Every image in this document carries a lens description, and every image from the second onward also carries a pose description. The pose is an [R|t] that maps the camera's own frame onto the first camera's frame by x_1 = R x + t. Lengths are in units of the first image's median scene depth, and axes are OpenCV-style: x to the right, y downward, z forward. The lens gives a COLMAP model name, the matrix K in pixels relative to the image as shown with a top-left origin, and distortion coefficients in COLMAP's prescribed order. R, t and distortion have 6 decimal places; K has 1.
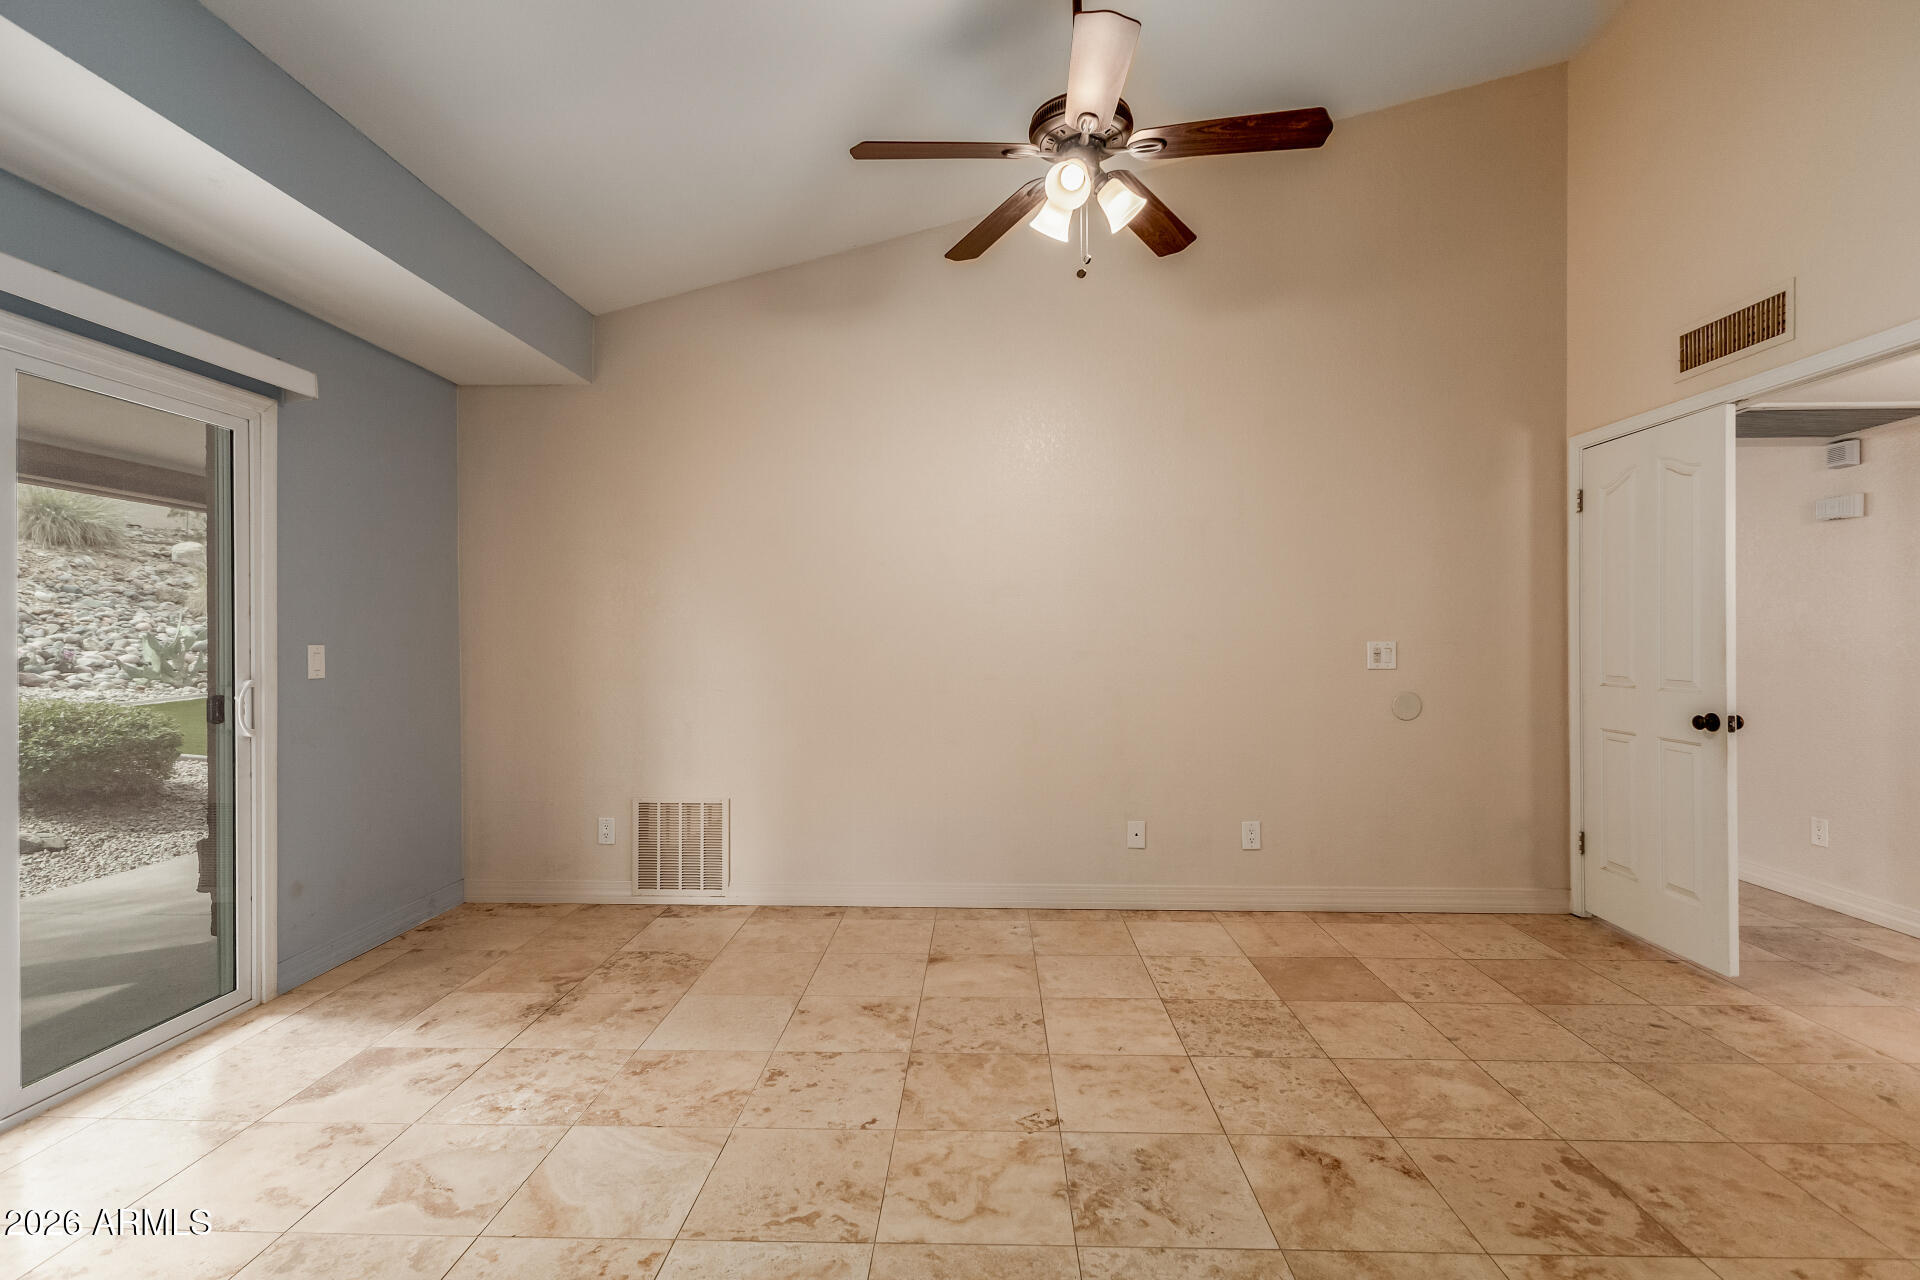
lens RADIAL K [[887.6, 0, 961.2], [0, 887.6, 639.7], [0, 0, 1]] dist [0.002583, -0.000534]
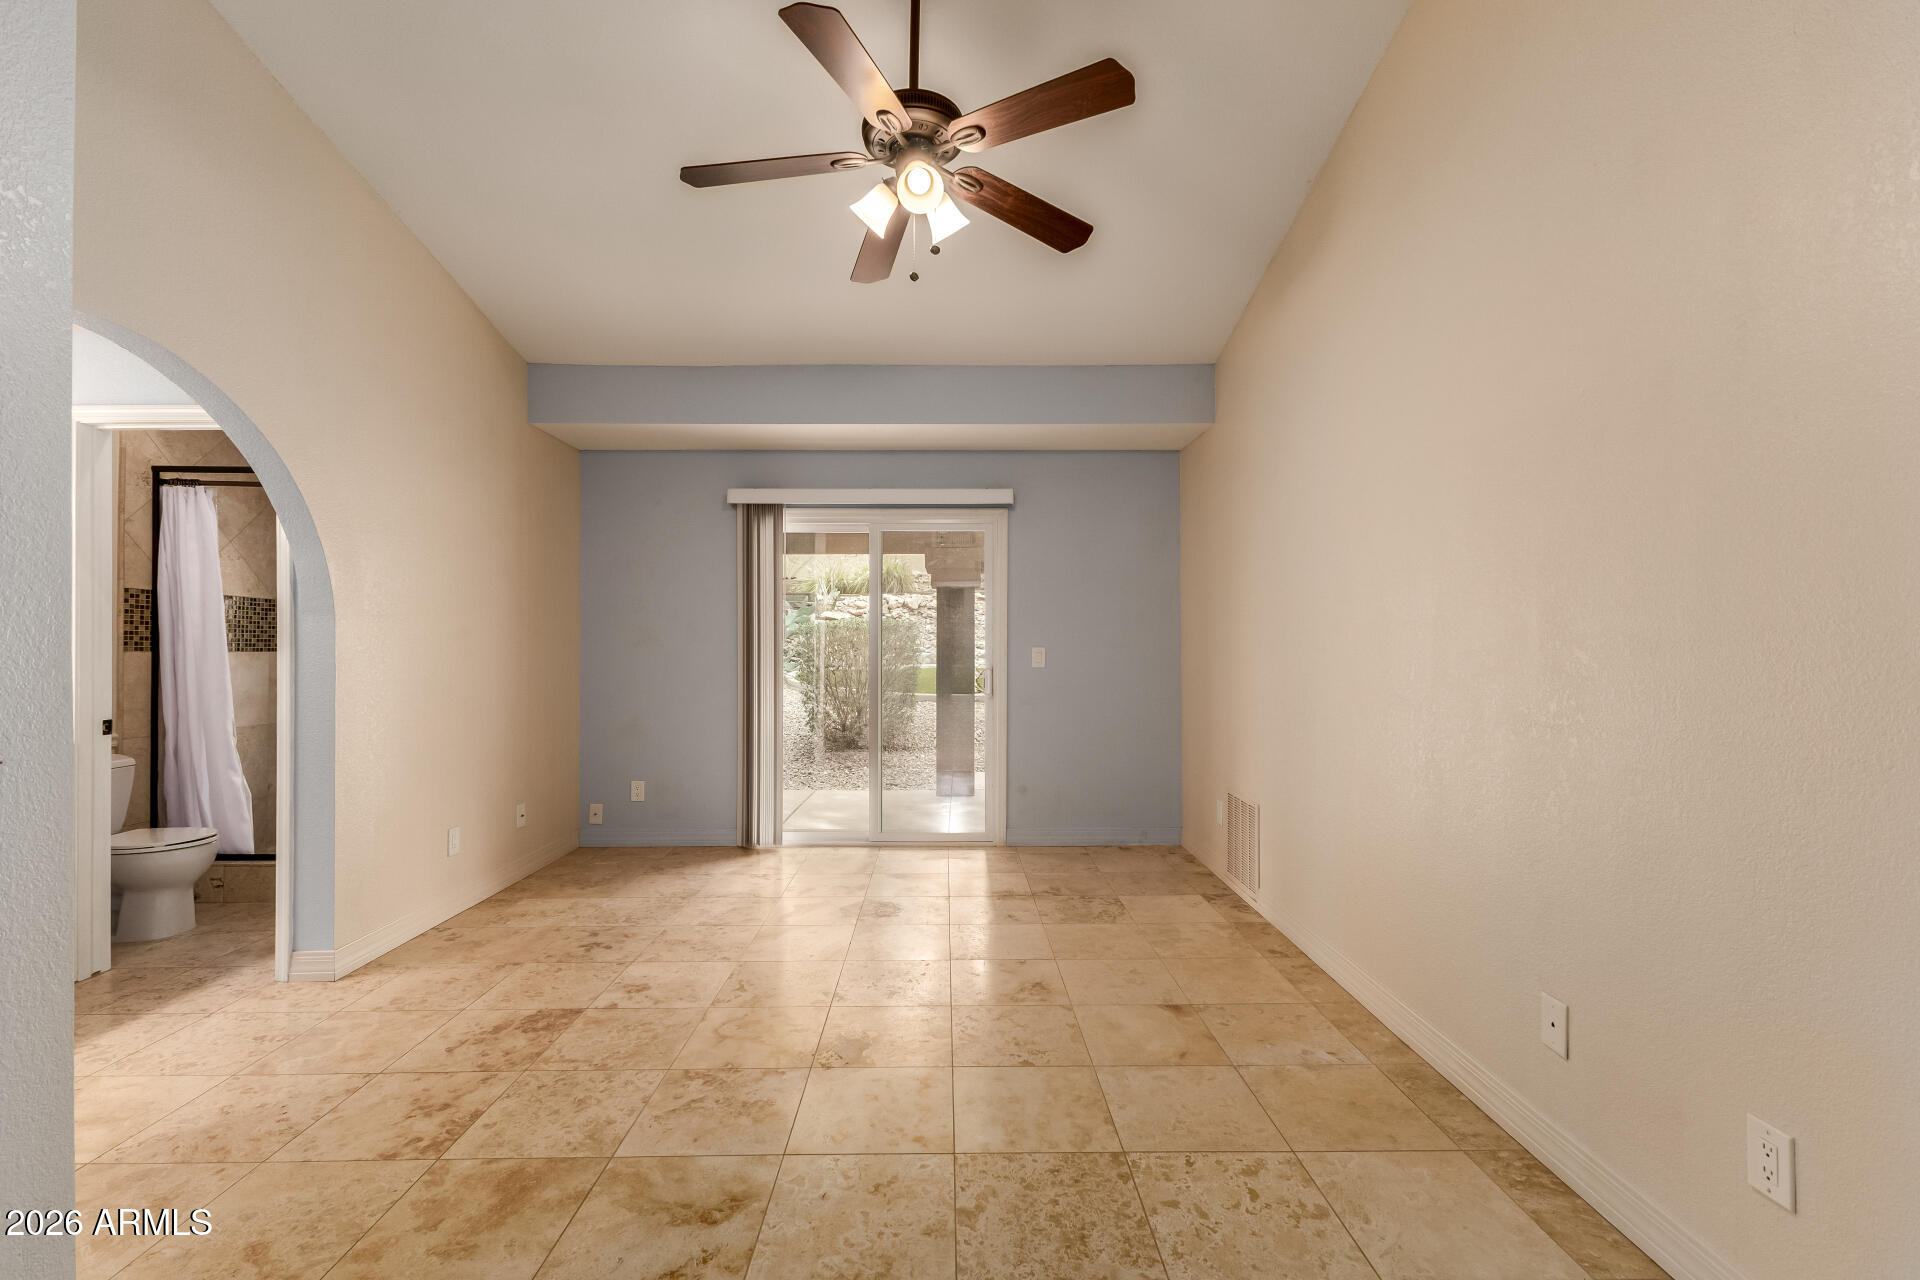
lens RADIAL K [[831.7, 0, 949.1], [0, 831.7, 638.6], [0, 0, 1]] dist [0.011683, -0.003079]
pose [[0.035491, -0.005788, -0.999353, 0.937452], [-0.001778, 0.999981, -0.005855, -0.000985], [0.999368, 0.001985, 0.035480, 0.882390]]
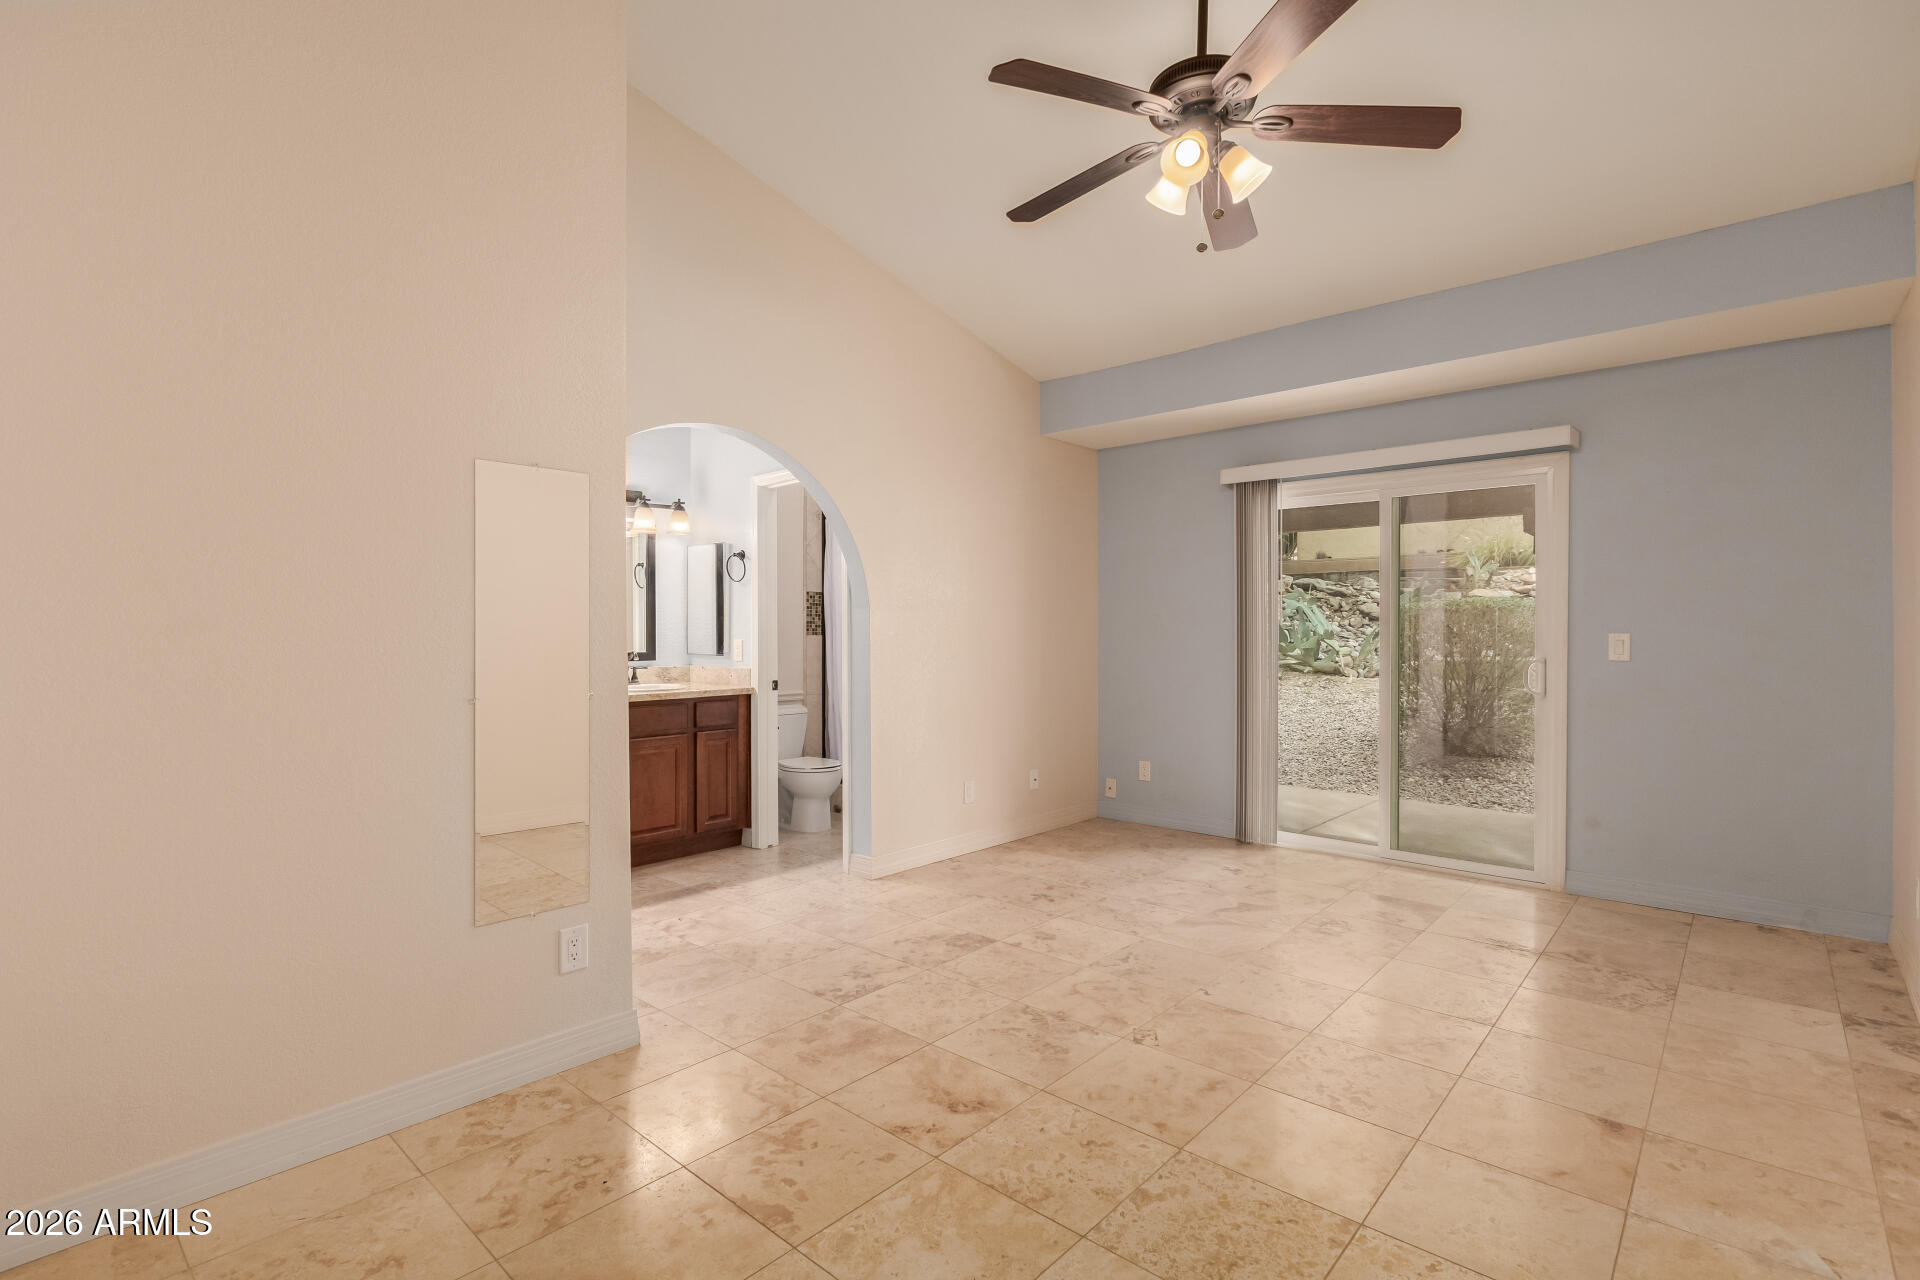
lens RADIAL K [[892.2, 0, 956.4], [0, 892.2, 633.5], [0, 0, 1]] dist [-0.011322, -0.000193]
pose [[-0.648586, 0.005574, -0.761121, 0.910197], [0.000945, 0.999978, 0.006518, -0.003159], [0.761141, 0.003508, -0.648577, 1.245503]]
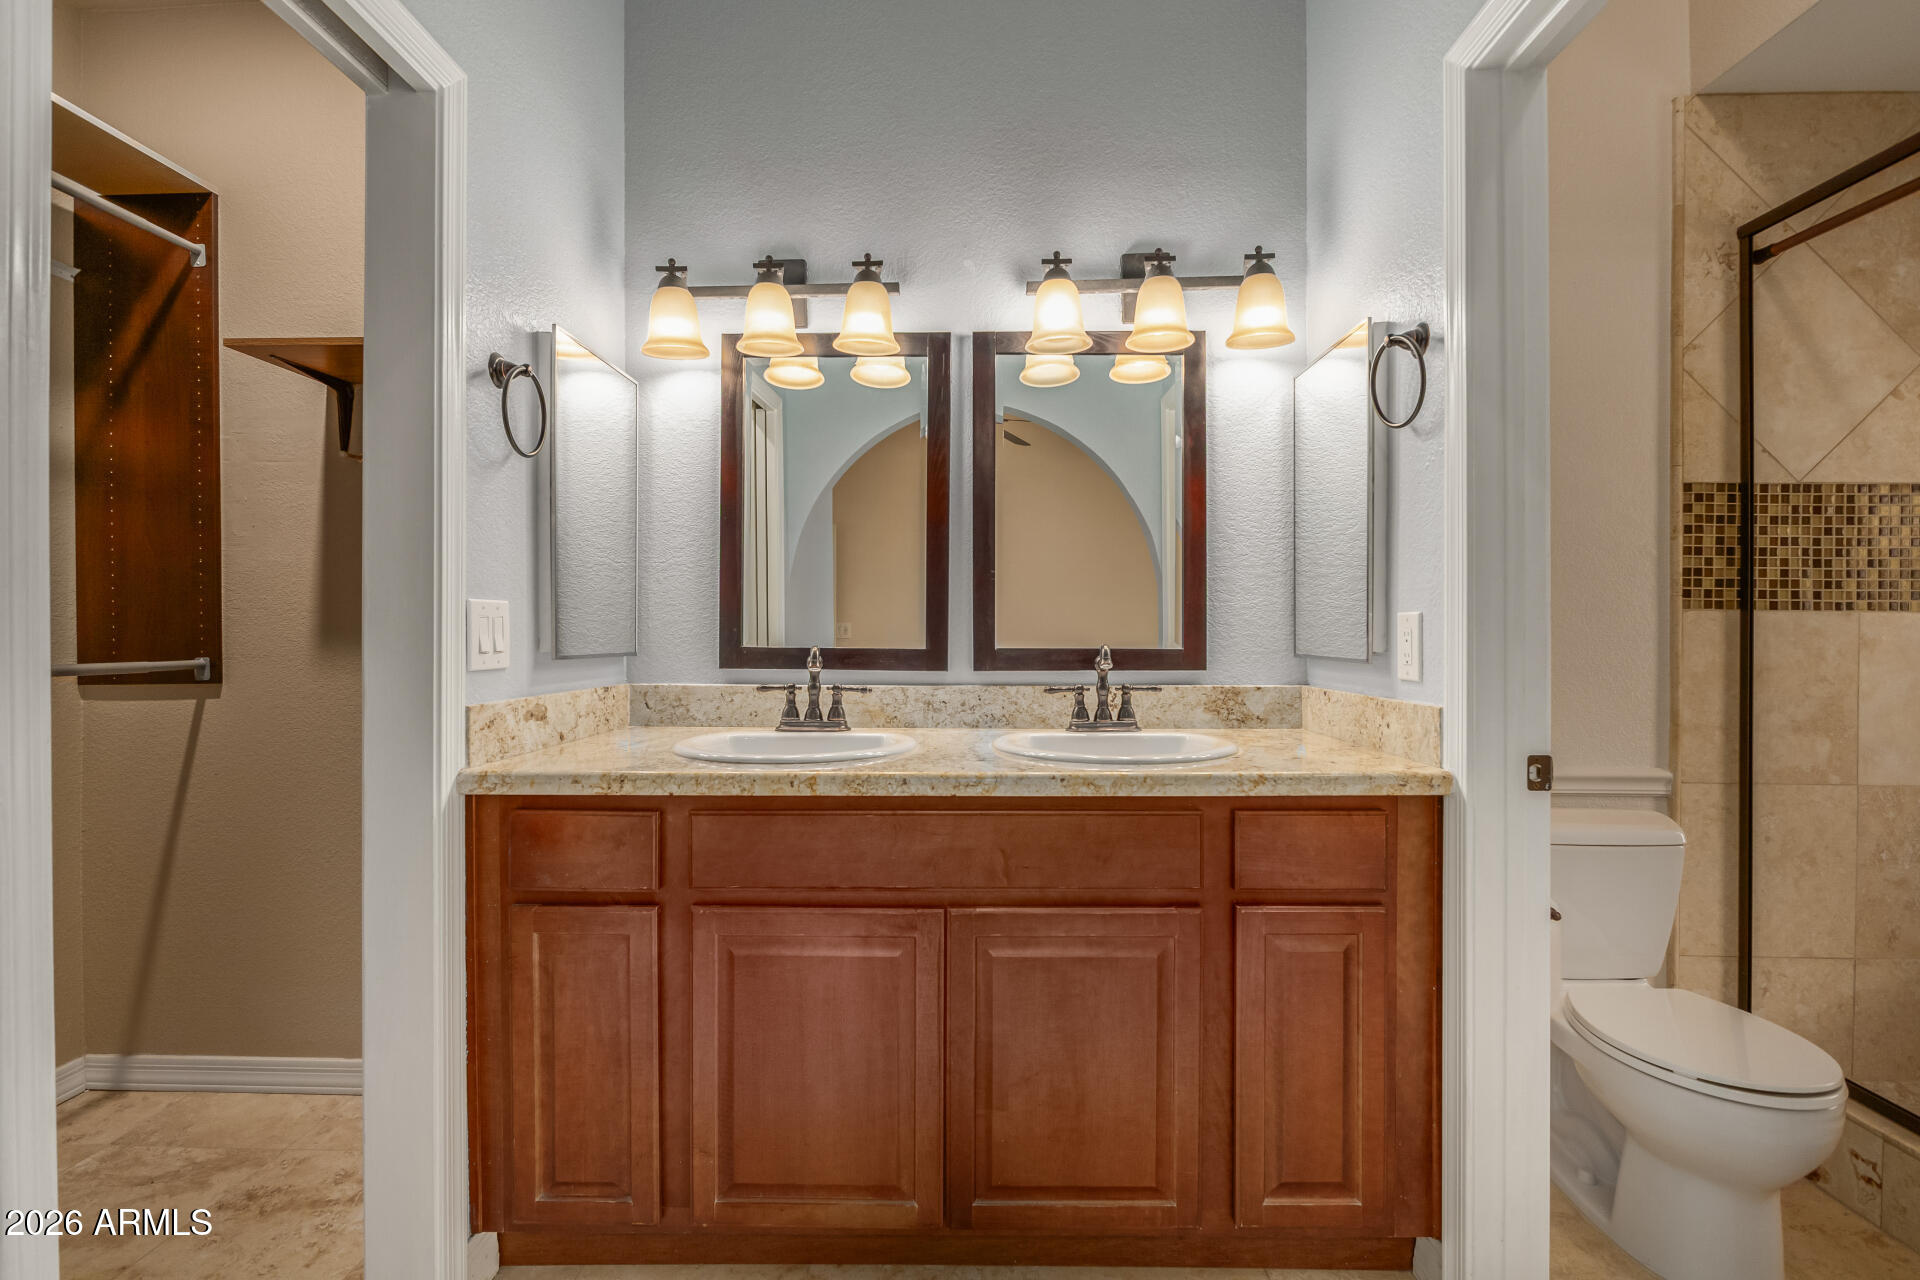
lens RADIAL K [[892.2, 0, 964.2], [0, 892.2, 640.4], [0, 0, 1]] dist [-0.011322, -0.000193]
pose [[-0.999841, 0.002118, -0.017731, 0.110180], [0.001973, 0.999965, 0.008171, 0.033643], [0.017748, 0.008135, -0.999809, 0.291676]]
